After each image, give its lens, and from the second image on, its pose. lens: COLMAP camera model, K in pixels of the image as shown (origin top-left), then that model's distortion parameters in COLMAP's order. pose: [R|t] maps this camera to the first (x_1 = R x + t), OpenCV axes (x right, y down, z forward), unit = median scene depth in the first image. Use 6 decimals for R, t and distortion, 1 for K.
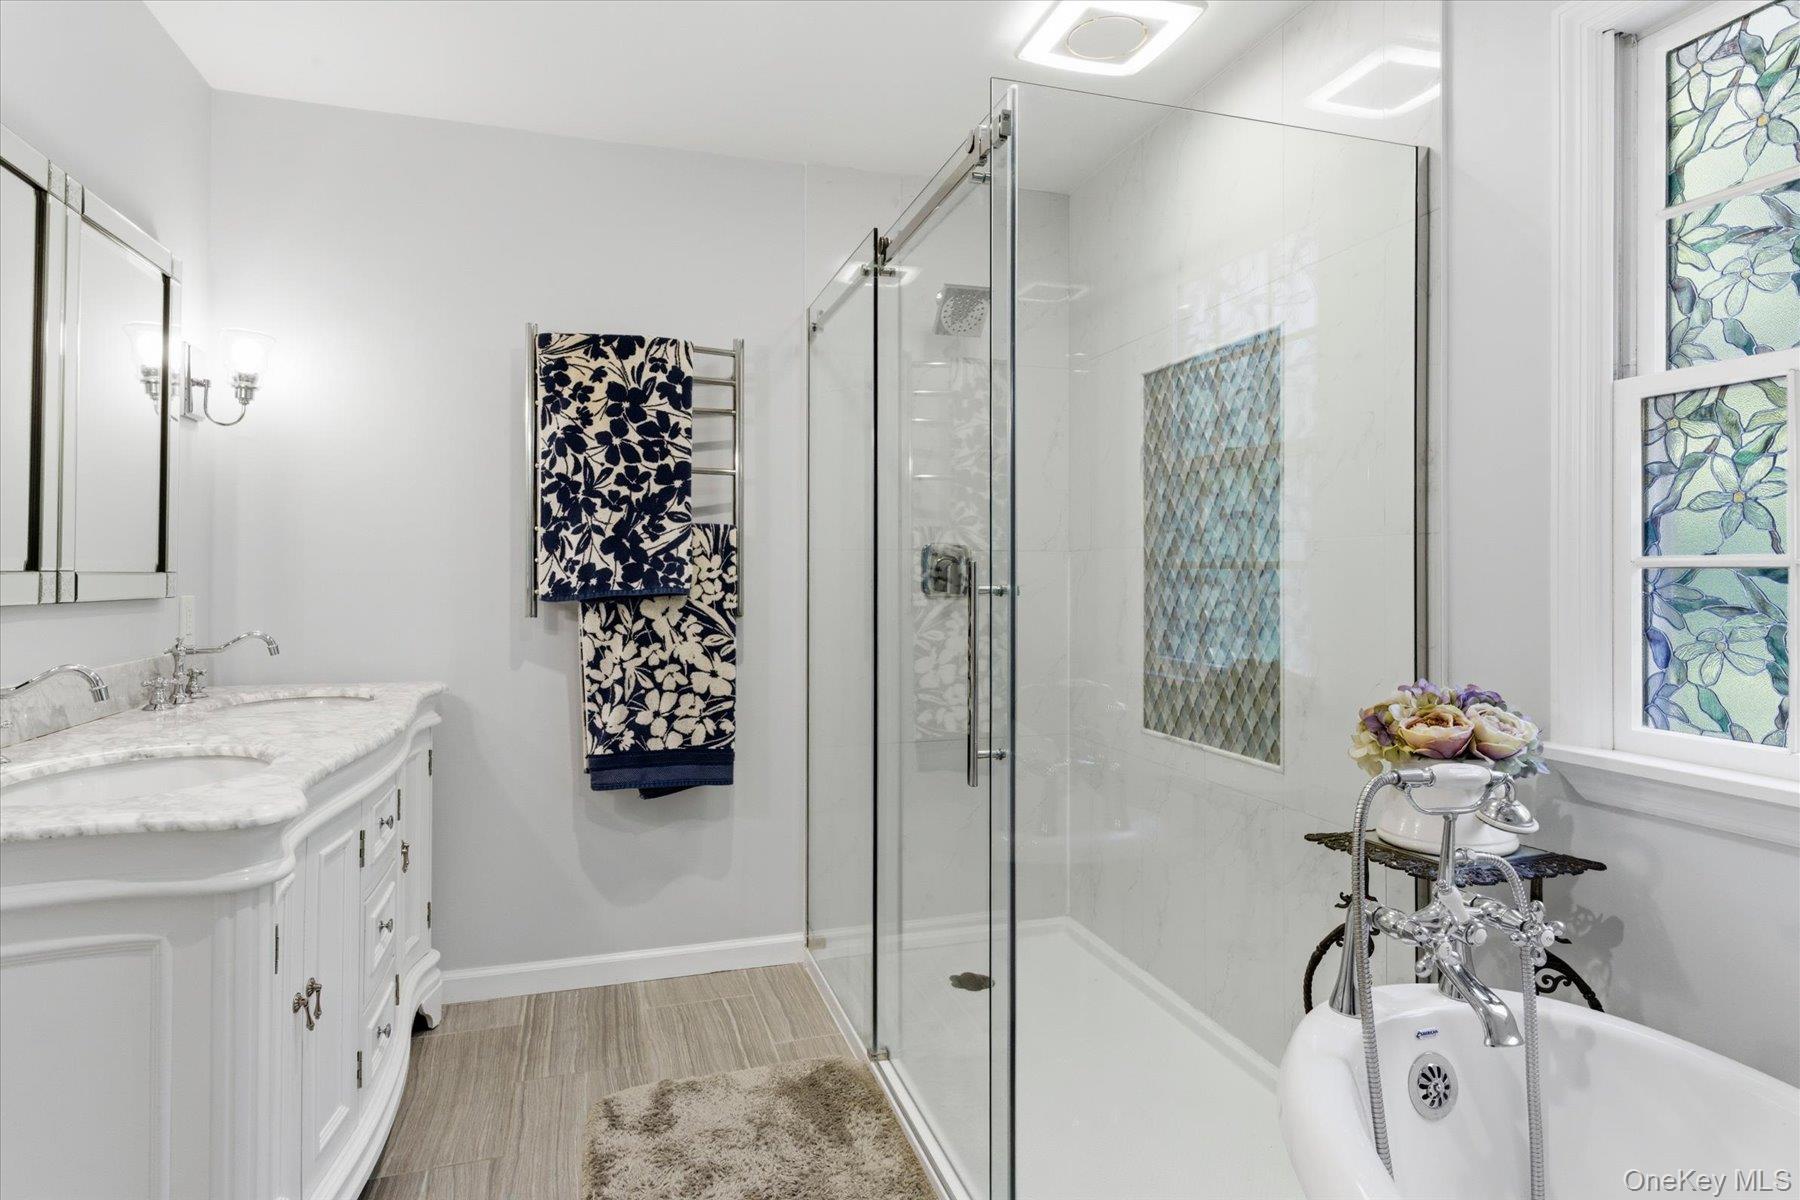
lens RADIAL K [[975.7, 0, 891.1], [0, 975.7, 563.8], [0, 0, 1]] dist [-0.006217, -0.000631]
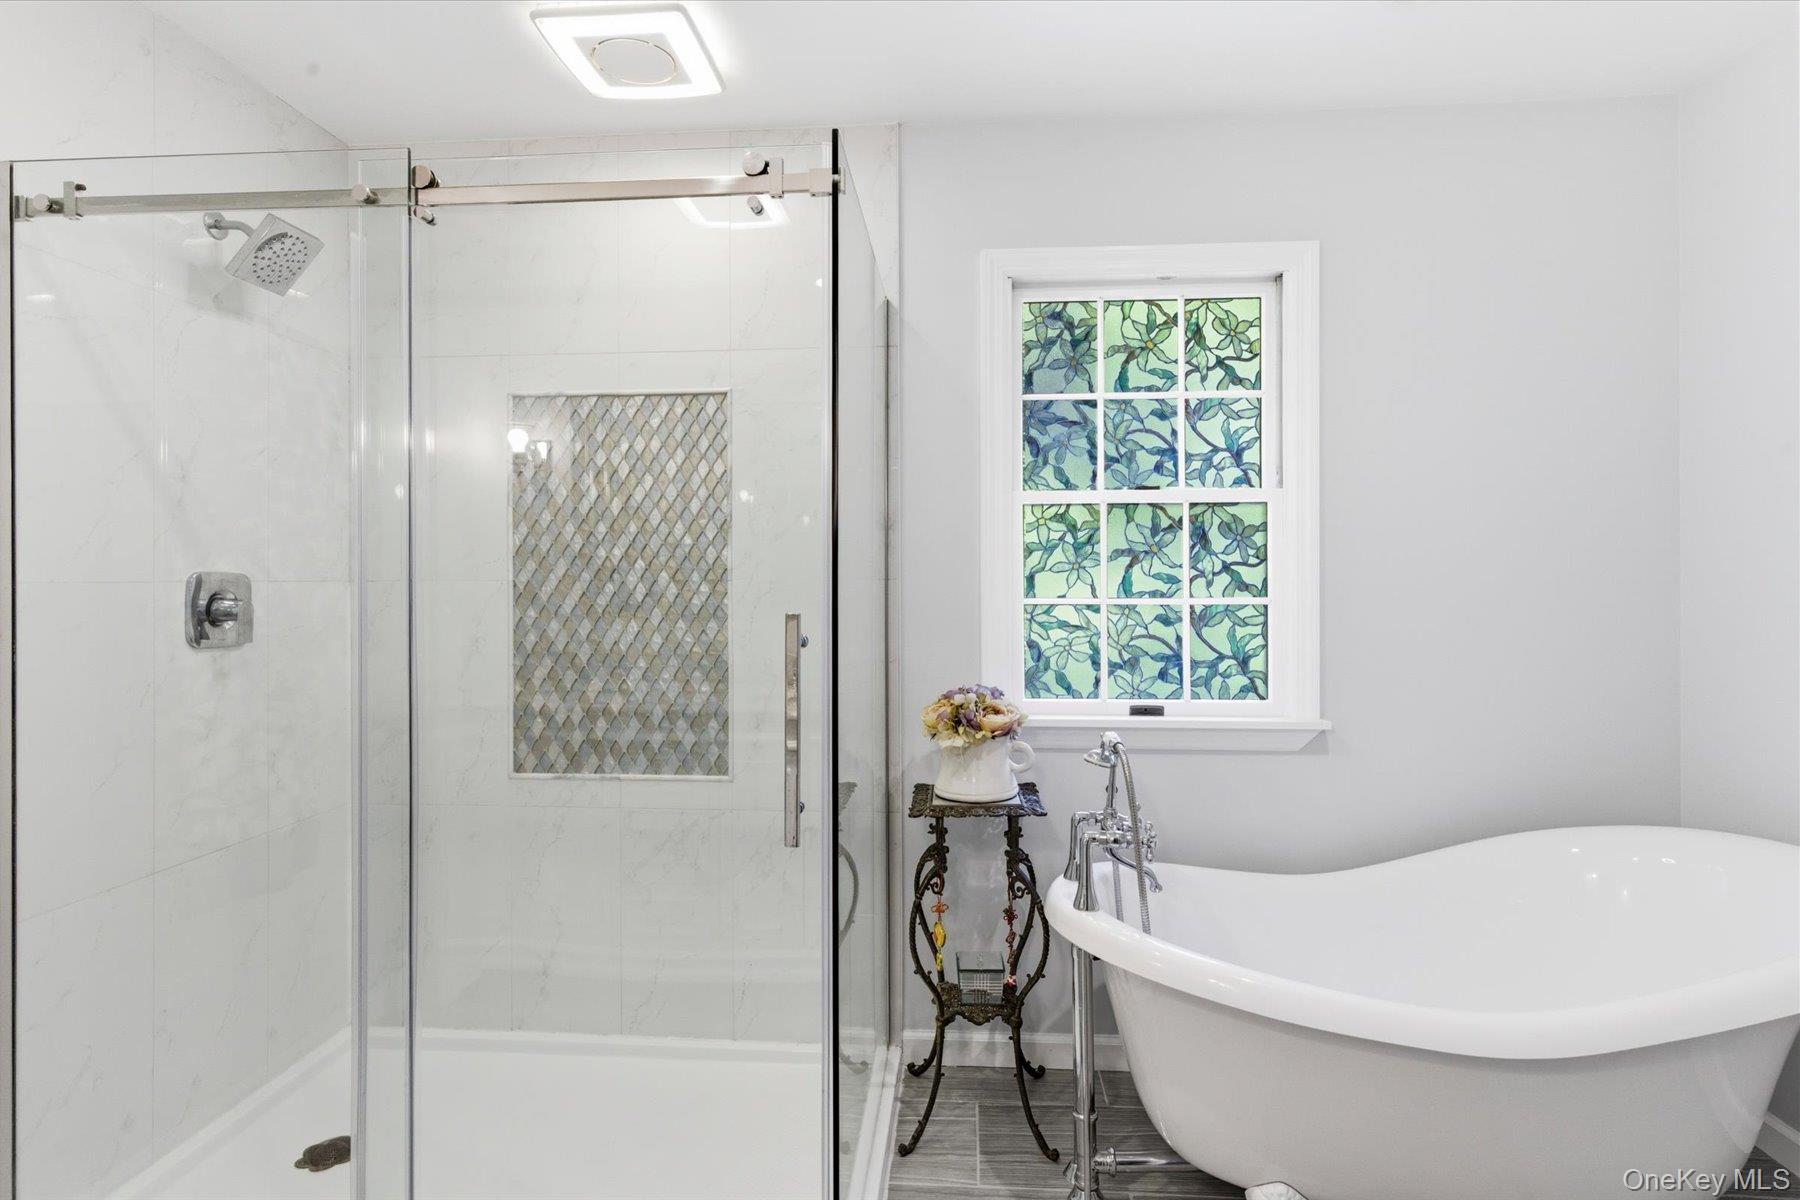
lens RADIAL K [[975.7, 0, 898.0], [0, 975.7, 601.9], [0, 0, 1]] dist [-0.006217, -0.000631]
pose [[0.367196, -0.002196, 0.930141, -0.899300], [-0.008101, 0.999952, 0.005559, -0.007748], [-0.930108, -0.009576, 0.367160, 0.588386]]
